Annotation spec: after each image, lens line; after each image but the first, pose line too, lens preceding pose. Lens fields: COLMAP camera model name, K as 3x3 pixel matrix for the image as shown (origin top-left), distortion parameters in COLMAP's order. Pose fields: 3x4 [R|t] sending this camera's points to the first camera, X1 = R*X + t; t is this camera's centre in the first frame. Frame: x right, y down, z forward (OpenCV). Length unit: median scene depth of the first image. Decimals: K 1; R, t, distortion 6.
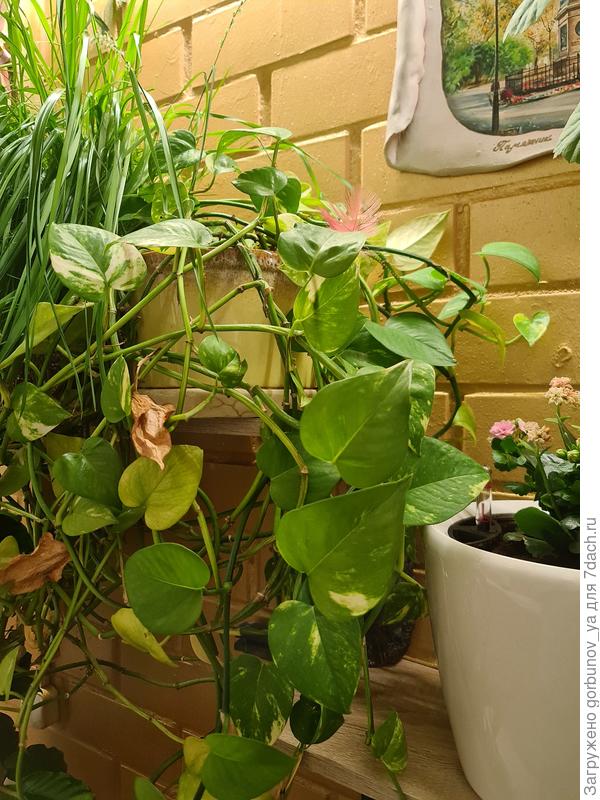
lens RADIAL K [[609.1, 0, 300.0], [0, 609.1, 400.0], [0, 0, 1]] dist [0.002615, -0.006487]
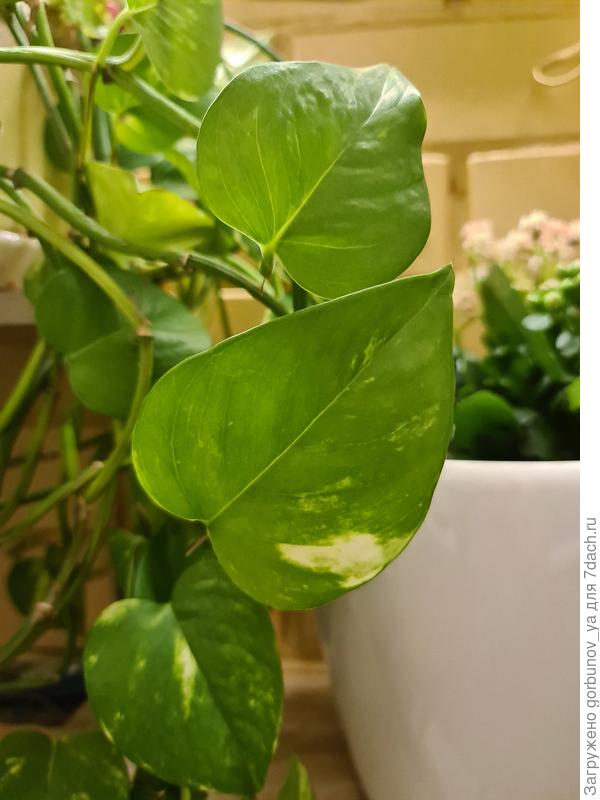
lens RADIAL K [[609.1, 0, 300.0], [0, 609.1, 400.0], [0, 0, 1]] dist [0.002615, -0.006487]
pose [[0.891485, -0.048707, 0.450424, -0.122890], [0.049345, 0.998728, 0.010333, 0.199174], [-0.450355, 0.013015, 0.892755, 0.582481]]
